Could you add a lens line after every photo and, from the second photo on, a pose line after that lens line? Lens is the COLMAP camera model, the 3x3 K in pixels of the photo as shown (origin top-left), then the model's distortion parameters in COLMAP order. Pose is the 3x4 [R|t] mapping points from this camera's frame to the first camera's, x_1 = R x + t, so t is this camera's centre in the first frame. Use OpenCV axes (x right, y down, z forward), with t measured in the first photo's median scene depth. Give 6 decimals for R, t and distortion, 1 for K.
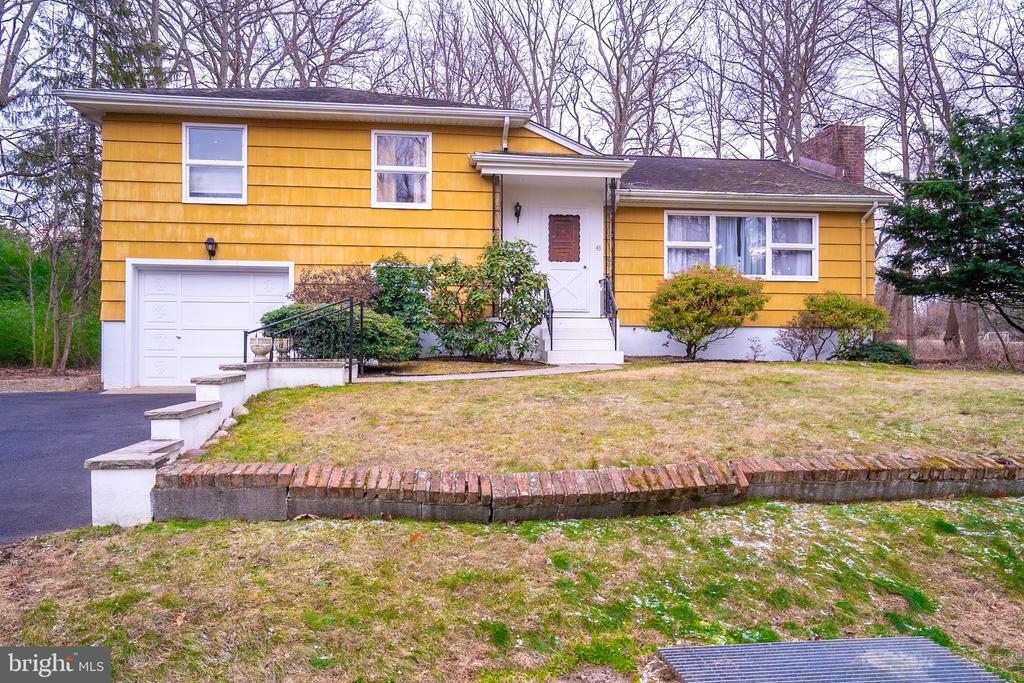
lens RADIAL K [[733.9, 0, 508.8], [0, 733.9, 340.9], [0, 0, 1]] dist [0.020931, 0.001583]
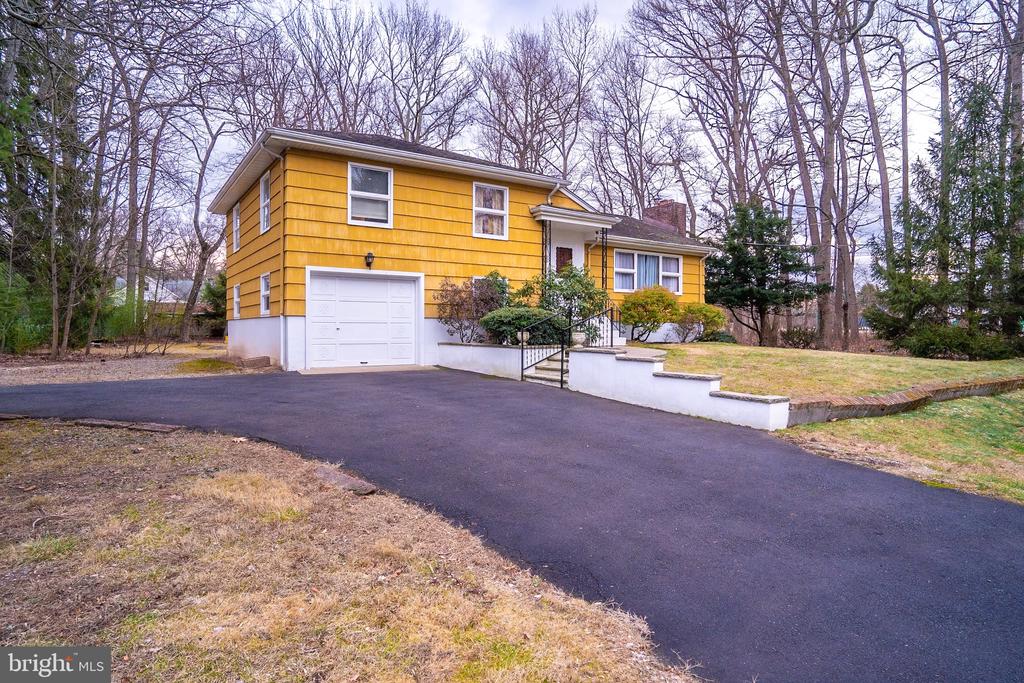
lens RADIAL K [[582.9, 0, 512.2], [0, 582.9, 339.2], [0, 0, 1]] dist [-0.005150, -0.000109]
pose [[0.893196, -0.008614, 0.449586, -0.616122], [-0.001831, 0.999739, 0.022792, -0.010124], [-0.449665, -0.021181, 0.892946, -0.037496]]
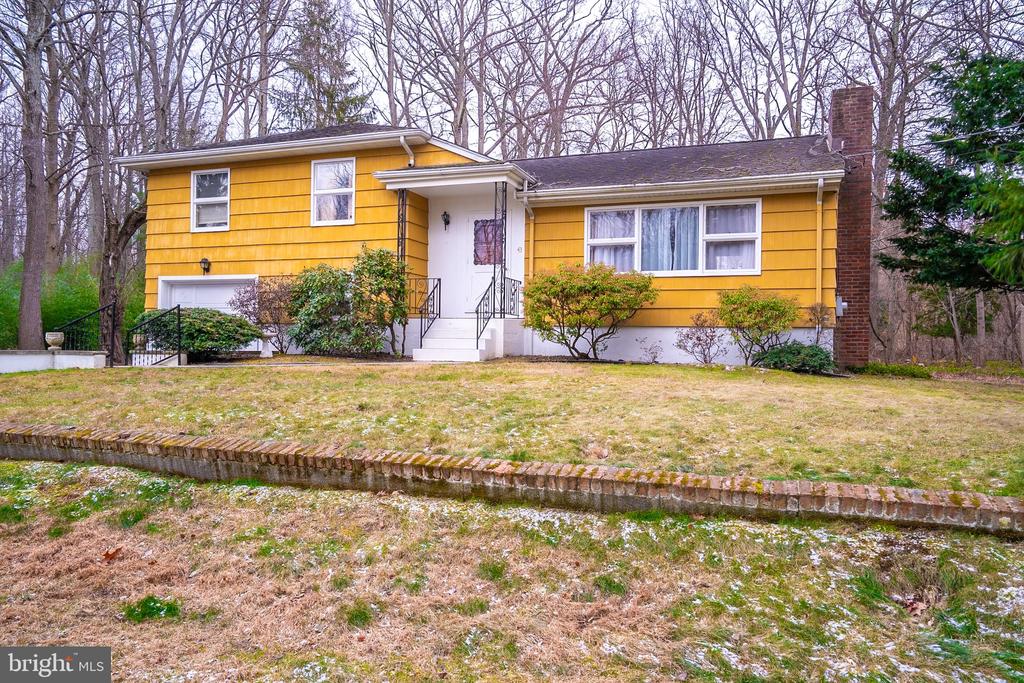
lens RADIAL K [[733.9, 0, 511.3], [0, 733.9, 343.0], [0, 0, 1]] dist [0.020931, 0.001583]
pose [[0.888203, 0.008017, -0.459382, 0.637850], [-0.009420, 0.999955, -0.000764, 0.004601], [0.459355, 0.005006, 0.888238, 0.094479]]
